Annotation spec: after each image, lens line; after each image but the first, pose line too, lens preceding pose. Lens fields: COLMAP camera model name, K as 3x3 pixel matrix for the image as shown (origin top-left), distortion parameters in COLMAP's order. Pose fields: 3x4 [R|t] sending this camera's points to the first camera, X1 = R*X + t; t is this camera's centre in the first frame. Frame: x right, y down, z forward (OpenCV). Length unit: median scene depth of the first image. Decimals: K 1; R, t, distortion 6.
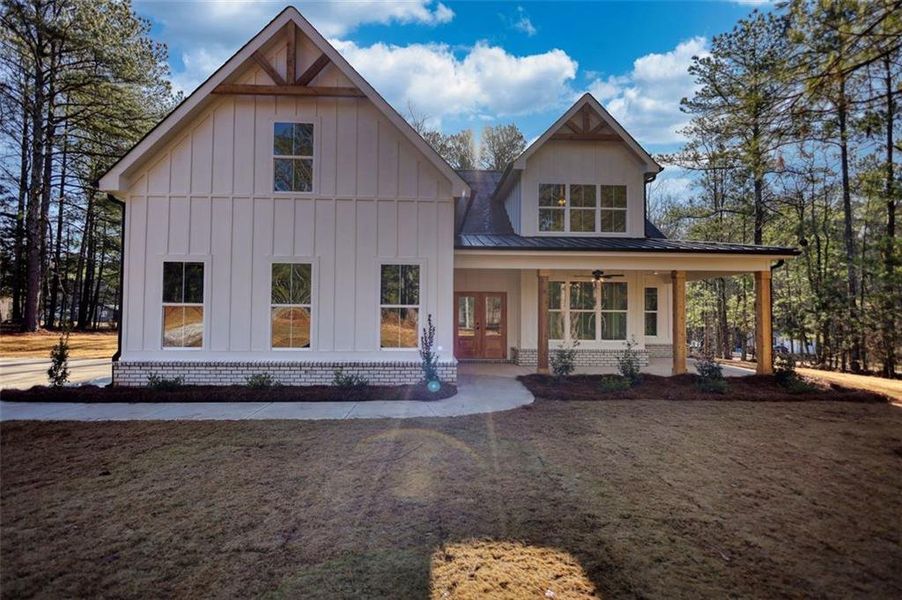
lens RADIAL K [[424.0, 0, 447.5], [0, 424.0, 304.4], [0, 0, 1]] dist [0.000296, -0.000161]
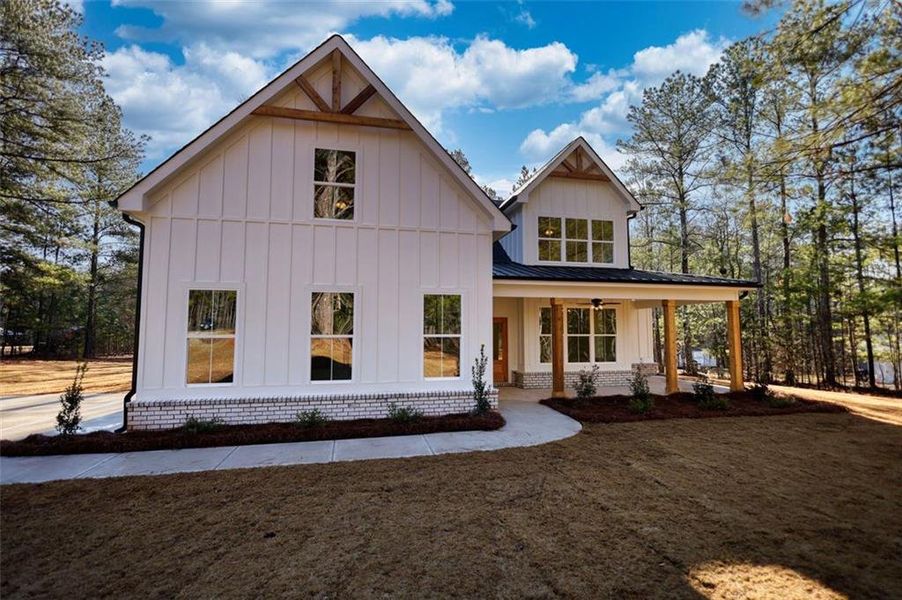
lens RADIAL K [[424.0, 0, 448.5], [0, 424.0, 302.6], [0, 0, 1]] dist [0.000296, -0.000161]
pose [[0.983481, 0.004256, 0.180961, -0.285910], [0.004016, 0.998964, -0.045322, -0.028852], [-0.180966, 0.045300, 0.982446, 0.002909]]
